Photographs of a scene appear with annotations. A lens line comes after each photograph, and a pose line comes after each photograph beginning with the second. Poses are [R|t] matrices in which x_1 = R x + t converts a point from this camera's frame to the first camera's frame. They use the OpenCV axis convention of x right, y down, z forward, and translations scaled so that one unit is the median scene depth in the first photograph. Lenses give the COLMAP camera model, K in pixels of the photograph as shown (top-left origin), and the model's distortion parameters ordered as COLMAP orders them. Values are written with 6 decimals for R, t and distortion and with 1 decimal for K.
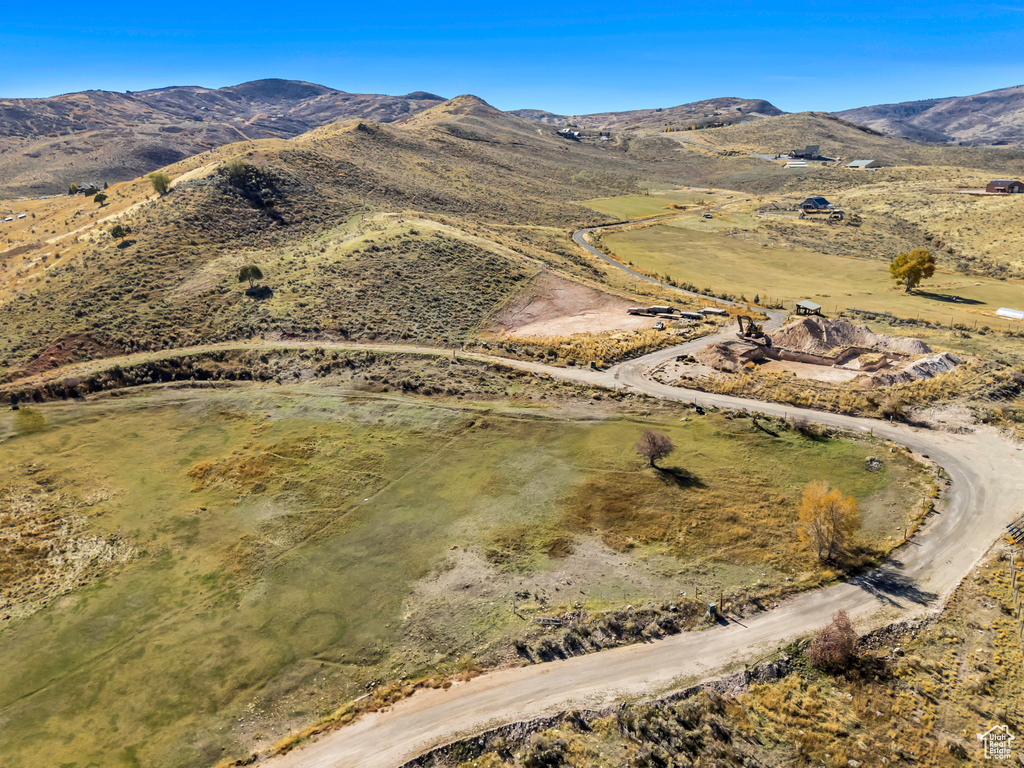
lens RADIAL K [[752.5, 0, 513.6], [0, 752.5, 383.3], [0, 0, 1]] dist [0.073629, -0.065803]
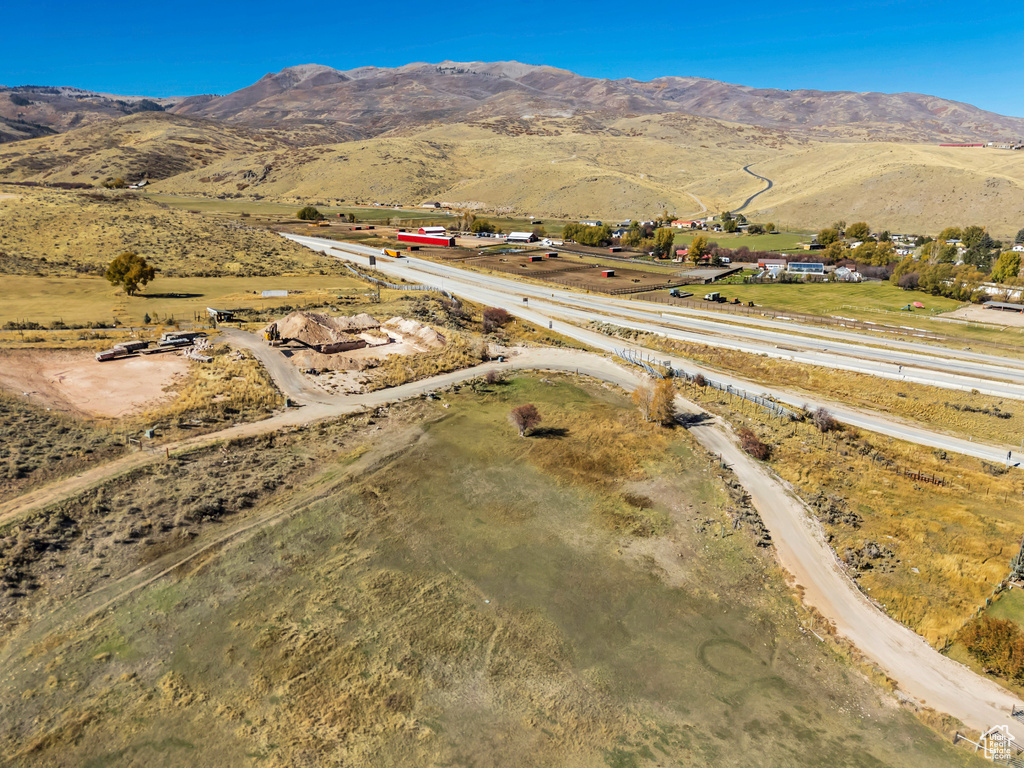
lens RADIAL K [[752.5, 0, 513.6], [0, 752.5, 383.3], [0, 0, 1]] dist [0.073629, -0.065803]
pose [[0.151473, -0.263044, 0.952819, -0.802511], [0.270282, 0.938228, 0.216048, -0.196121], [-0.950791, 0.224804, 0.213212, 0.710829]]
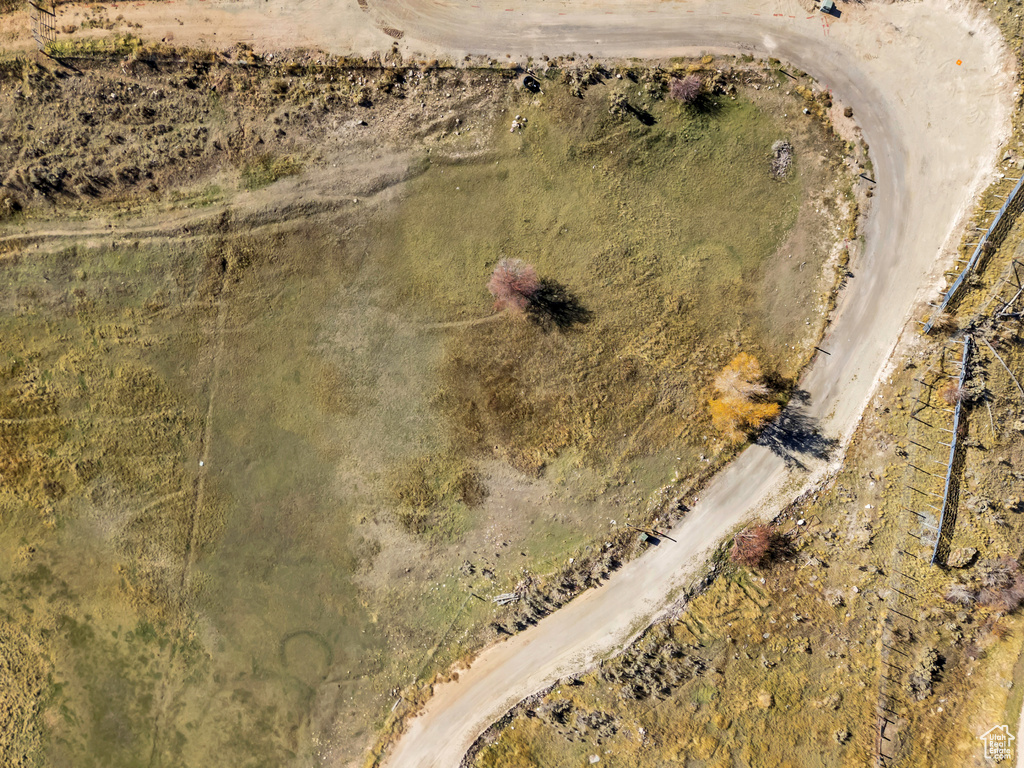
lens RADIAL K [[752.5, 0, 513.6], [0, 752.5, 383.3], [0, 0, 1]] dist [0.073629, -0.065803]
pose [[0.896025, -0.442045, -0.041666, 0.162010], [0.159167, 0.232187, 0.959560, -0.549133], [-0.414495, -0.866421, 0.278404, 0.662966]]
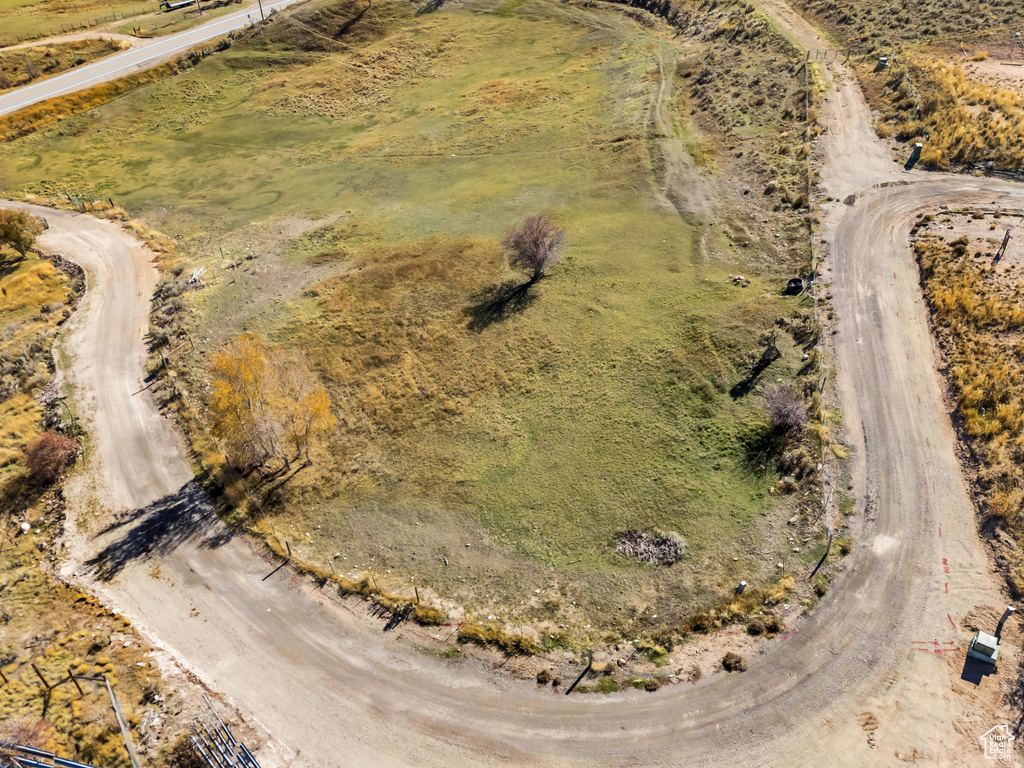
lens RADIAL K [[752.5, 0, 513.6], [0, 752.5, 383.3], [0, 0, 1]] dist [0.073629, -0.065803]
pose [[0.200268, 0.596940, -0.776889, 0.651496], [-0.249031, 0.797925, 0.548908, -0.138231], [0.947563, 0.083541, 0.308455, 0.753734]]
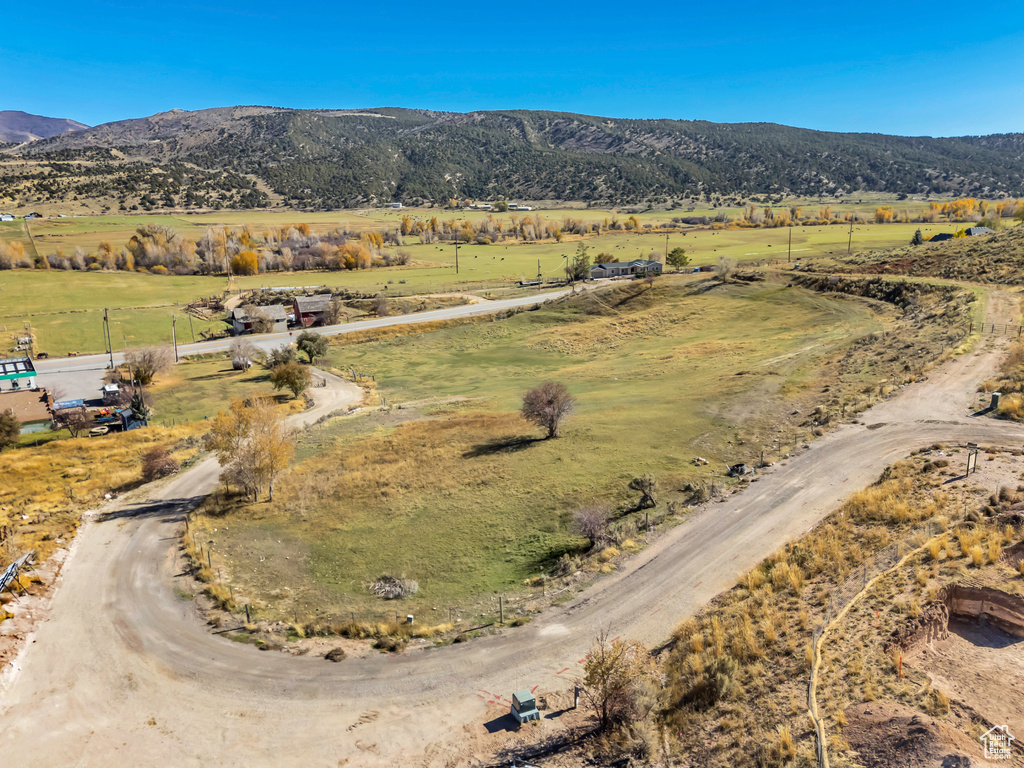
lens RADIAL K [[752.5, 0, 513.6], [0, 752.5, 383.3], [0, 0, 1]] dist [0.073629, -0.065803]
pose [[-0.324155, 0.246087, -0.913436, 0.743545], [-0.247530, 0.909869, 0.332968, -0.139930], [0.913046, 0.334036, -0.234025, 1.039908]]
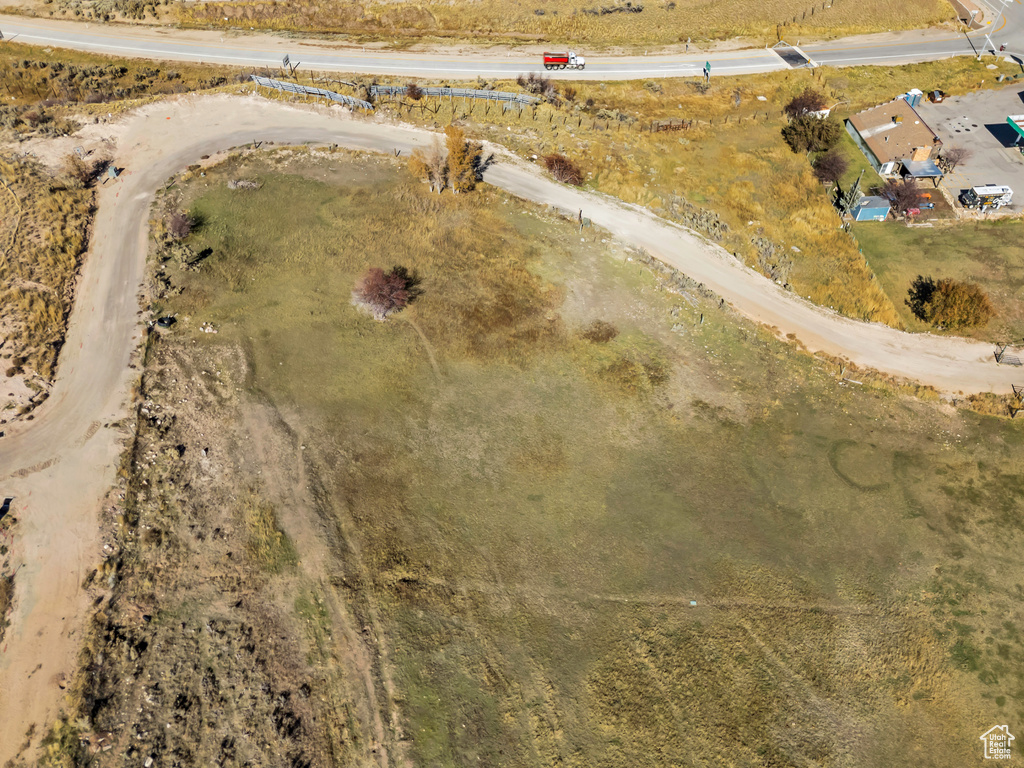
lens RADIAL K [[752.5, 0, 513.6], [0, 752.5, 383.3], [0, 0, 1]] dist [0.073629, -0.065803]
pose [[-0.658632, -0.548768, 0.514837, -0.288530], [0.216599, 0.516976, 0.828143, -0.403976], [-0.720617, 0.656955, -0.221635, 1.039851]]
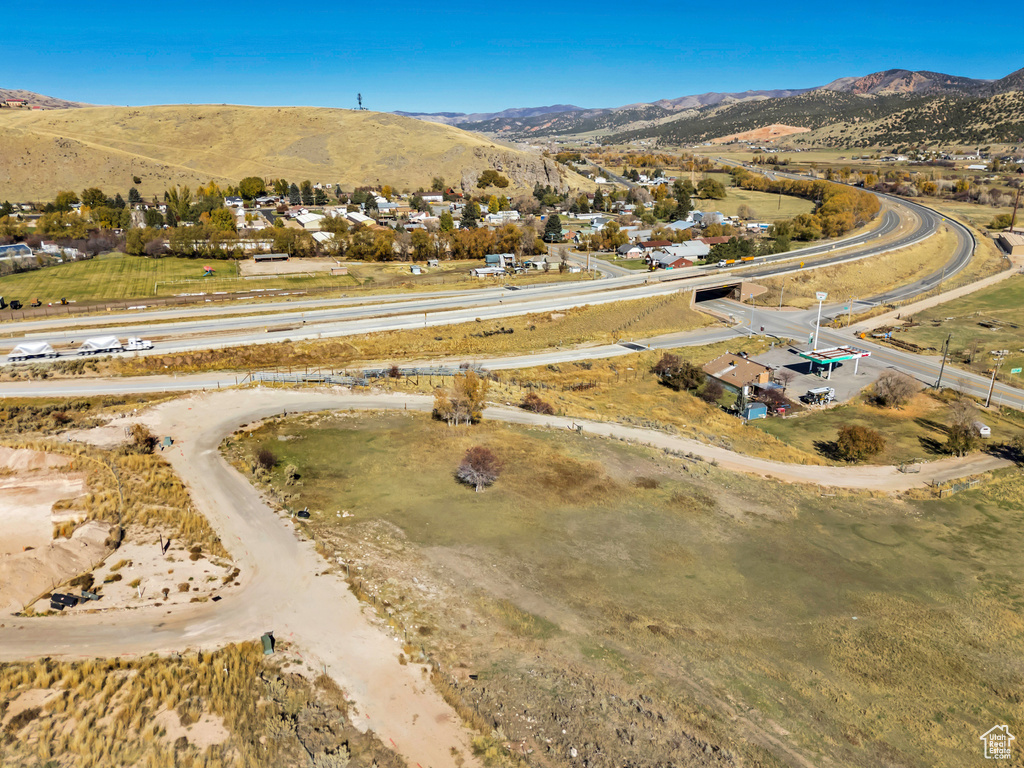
lens RADIAL K [[752.5, 0, 513.6], [0, 752.5, 383.3], [0, 0, 1]] dist [0.073629, -0.065803]
pose [[-0.876395, -0.145114, 0.459211, -0.196968], [0.140485, 0.835019, 0.531984, -0.396982], [-0.460648, 0.530740, -0.711420, 1.411030]]
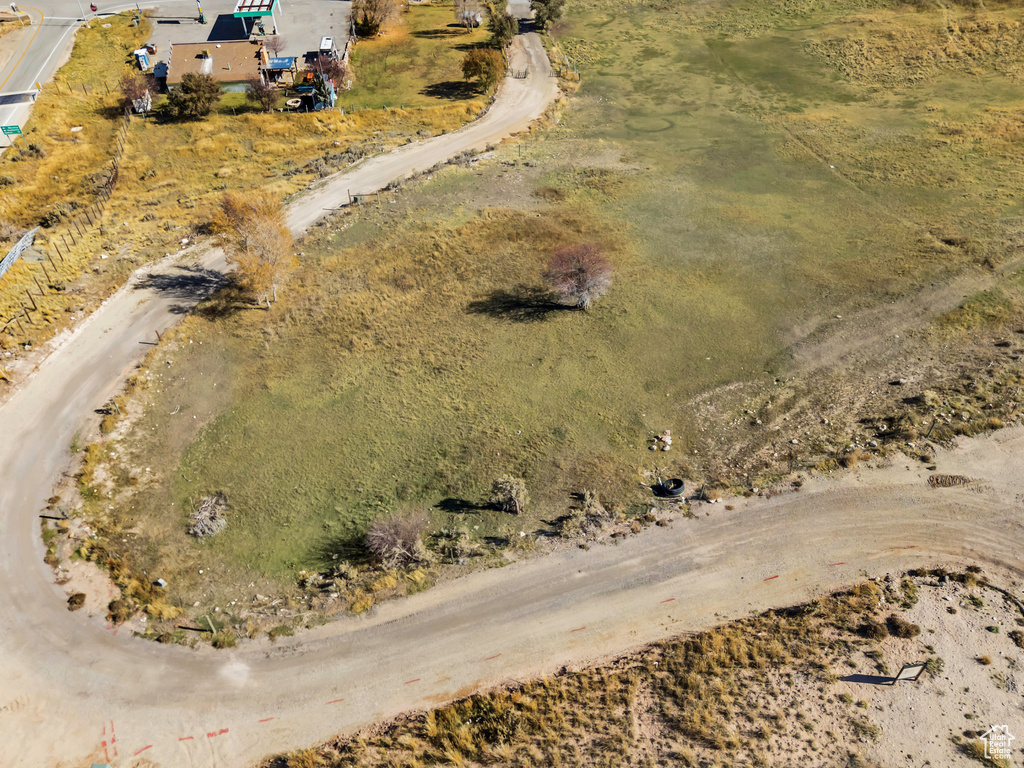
lens RADIAL K [[752.5, 0, 513.6], [0, 752.5, 383.3], [0, 0, 1]] dist [0.073629, -0.065803]
pose [[-0.741398, 0.481463, -0.467465, 0.471513], [-0.157917, 0.551864, 0.818846, -0.283009], [0.652221, 0.680911, -0.333120, 1.113705]]
